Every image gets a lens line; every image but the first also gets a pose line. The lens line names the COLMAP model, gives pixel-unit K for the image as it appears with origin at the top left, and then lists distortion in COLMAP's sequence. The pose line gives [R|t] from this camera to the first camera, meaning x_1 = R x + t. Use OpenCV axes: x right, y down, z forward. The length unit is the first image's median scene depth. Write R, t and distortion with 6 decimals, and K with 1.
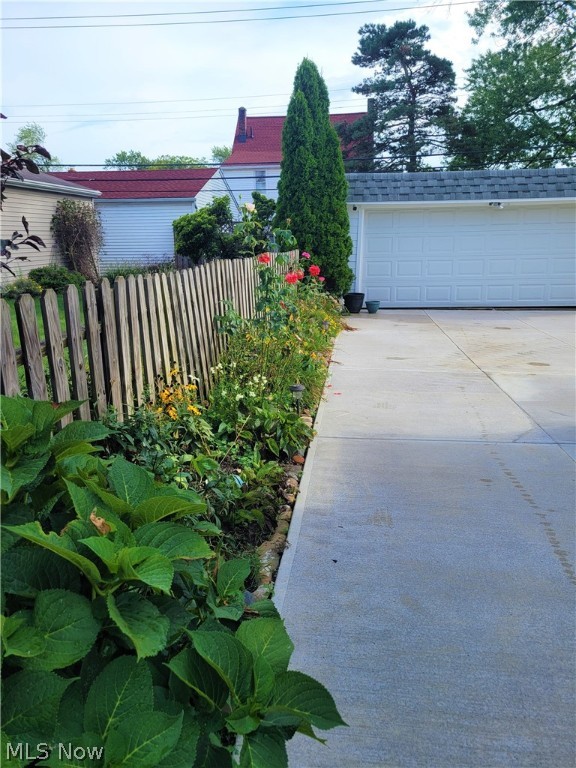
lens RADIAL K [[571.8, 0, 288.0], [0, 571.8, 384.0], [0, 0, 1]] dist [0.074332, -0.056249]
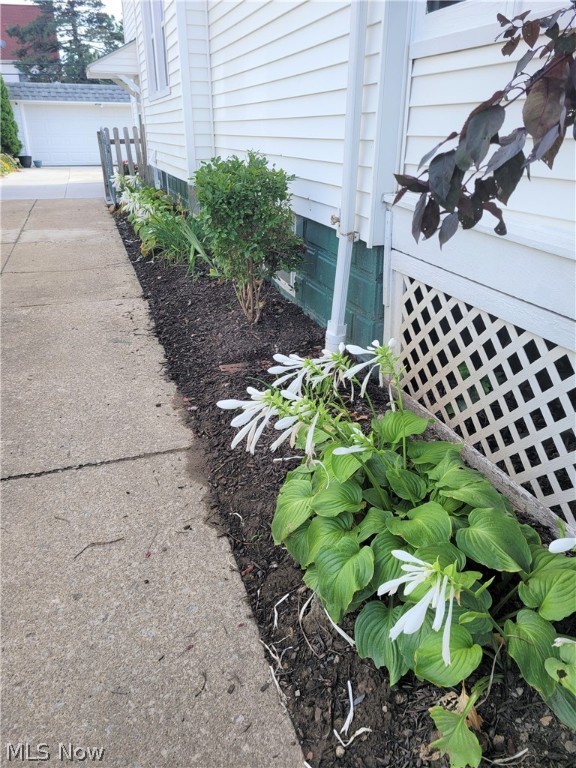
lens RADIAL K [[571.8, 0, 288.0], [0, 571.8, 384.0], [0, 0, 1]] dist [0.074332, -0.056249]
pose [[0.910362, -0.159976, 0.381640, 0.059323], [0.096059, 0.978755, 0.181138, 0.295898], [-0.402509, -0.128241, 0.906389, -1.088427]]
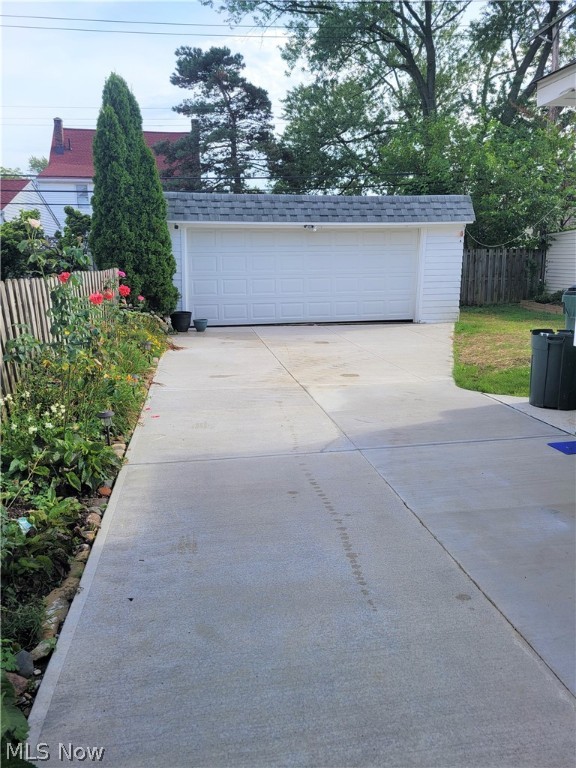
lens RADIAL K [[571.8, 0, 288.0], [0, 571.8, 384.0], [0, 0, 1]] dist [0.074332, -0.056249]
pose [[0.962472, -0.054133, 0.265926, 0.024145], [0.061920, 0.997861, -0.020980, -0.001956], [-0.264221, 0.036659, 0.963765, 0.001533]]
